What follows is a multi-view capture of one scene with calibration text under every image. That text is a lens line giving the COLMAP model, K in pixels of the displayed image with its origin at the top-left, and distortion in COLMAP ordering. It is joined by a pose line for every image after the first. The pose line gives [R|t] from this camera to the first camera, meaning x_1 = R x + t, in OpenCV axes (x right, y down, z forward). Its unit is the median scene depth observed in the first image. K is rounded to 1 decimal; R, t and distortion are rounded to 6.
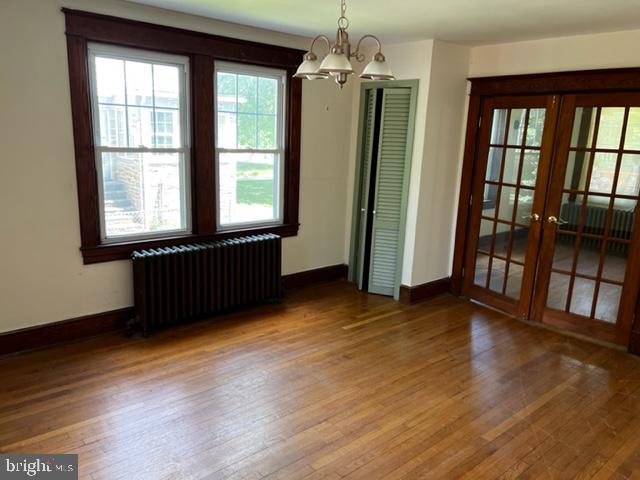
lens RADIAL K [[483.7, 0, 314.3], [0, 483.7, 240.8], [0, 0, 1]] dist [0.026634, -0.021800]
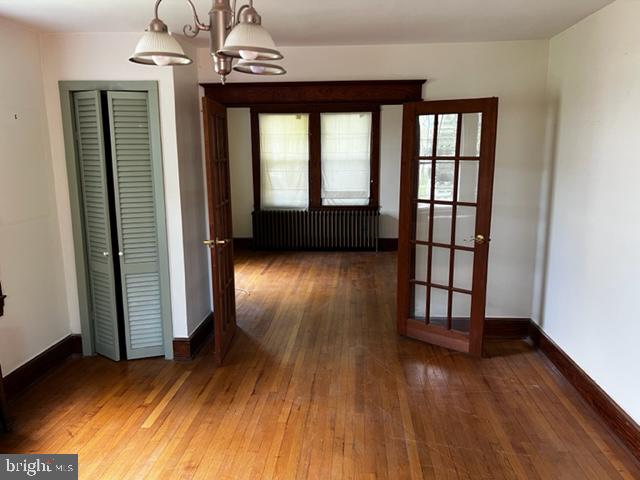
lens RADIAL K [[483.7, 0, 324.3], [0, 483.7, 235.2], [0, 0, 1]] dist [0.026634, -0.021800]
pose [[0.696259, -0.164293, 0.698736, -0.184053], [0.188657, 0.981114, 0.042700, -0.065112], [-0.692555, 0.102091, 0.714104, 0.258405]]
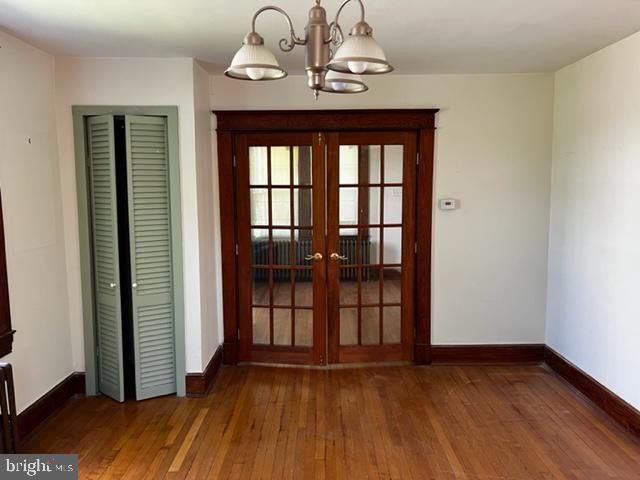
lens RADIAL K [[483.7, 0, 322.1], [0, 483.7, 233.6], [0, 0, 1]] dist [0.026634, -0.021800]
pose [[0.641640, -0.117927, 0.757886, -0.239836], [0.197750, 0.980139, -0.014910, -0.072051], [-0.741075, 0.159439, 0.652217, 0.338133]]
